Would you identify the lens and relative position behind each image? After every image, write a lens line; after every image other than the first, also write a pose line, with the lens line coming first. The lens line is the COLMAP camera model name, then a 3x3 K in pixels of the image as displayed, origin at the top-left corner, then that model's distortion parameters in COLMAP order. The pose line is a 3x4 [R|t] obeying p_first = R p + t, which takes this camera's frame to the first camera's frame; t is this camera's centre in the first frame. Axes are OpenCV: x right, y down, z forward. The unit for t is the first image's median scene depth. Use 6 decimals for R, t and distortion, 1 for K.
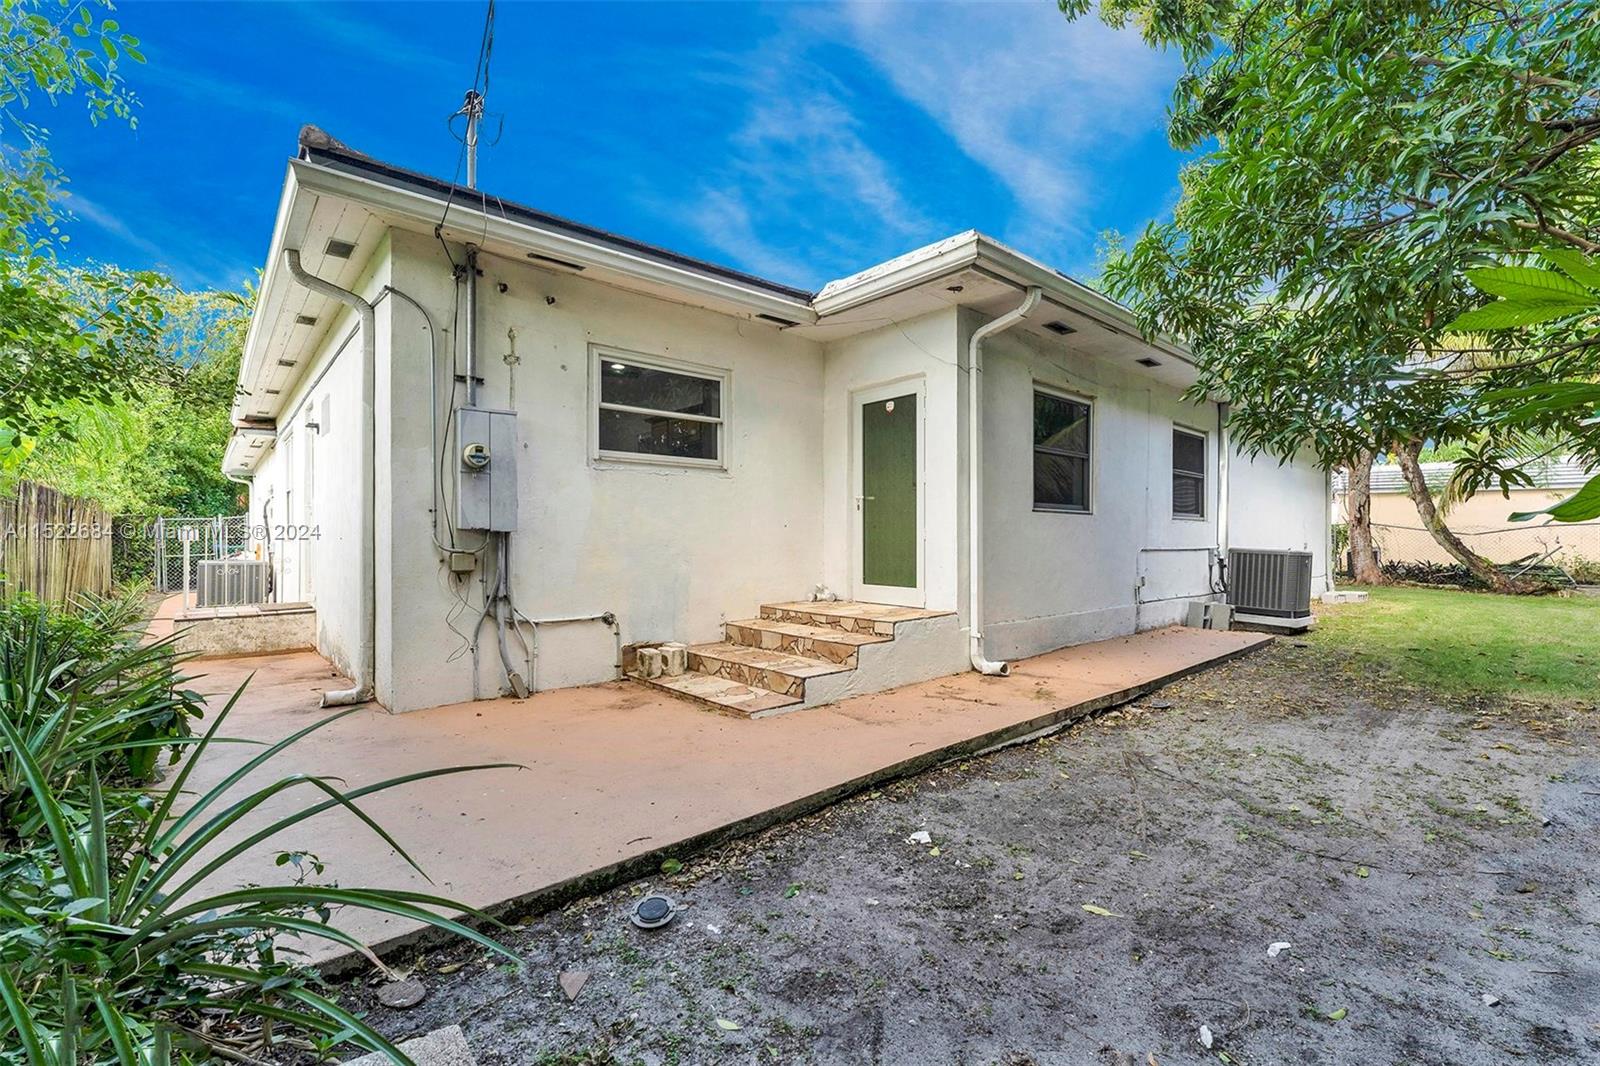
lens RADIAL K [[679.5, 0, 802.6], [0, 679.5, 535.8], [0, 0, 1]] dist [-0.001658, -0.000425]
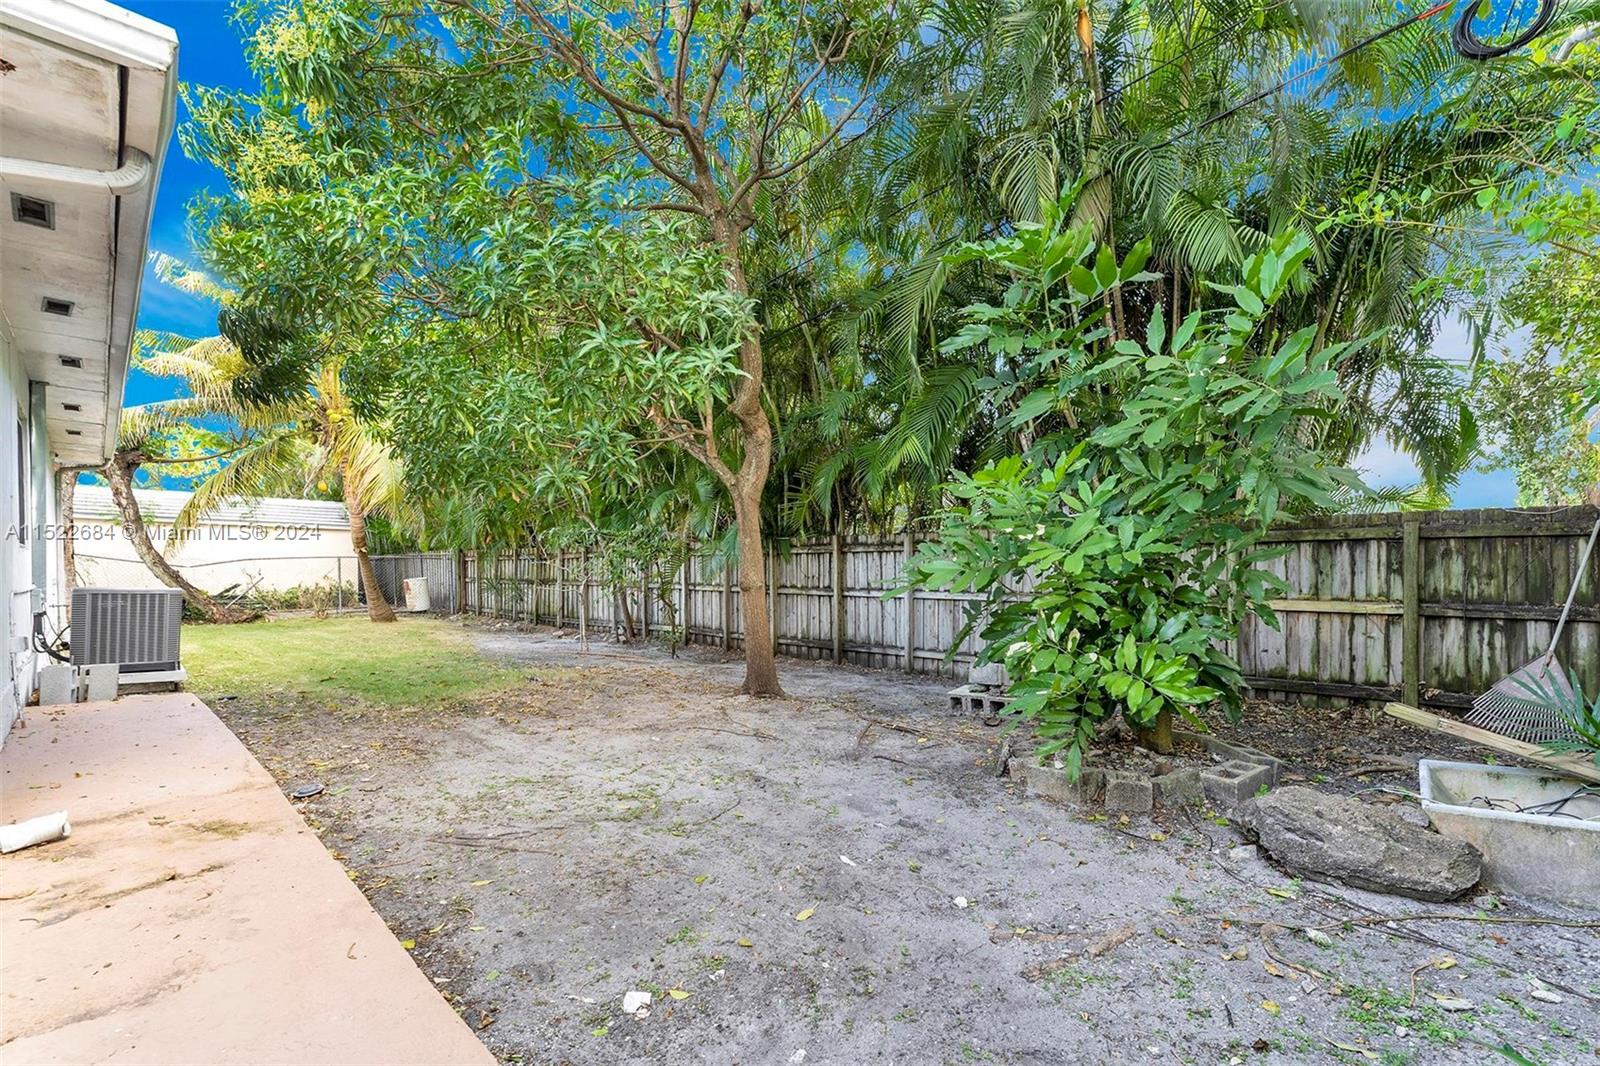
lens RADIAL K [[679.5, 0, 844.1], [0, 679.5, 560.8], [0, 0, 1]] dist [-0.001658, -0.000425]
pose [[-0.079692, 0.008393, 0.996784, -0.397712], [0.000554, 0.999965, -0.008375, -0.010732], [-0.996819, -0.000115, -0.079694, 0.594392]]
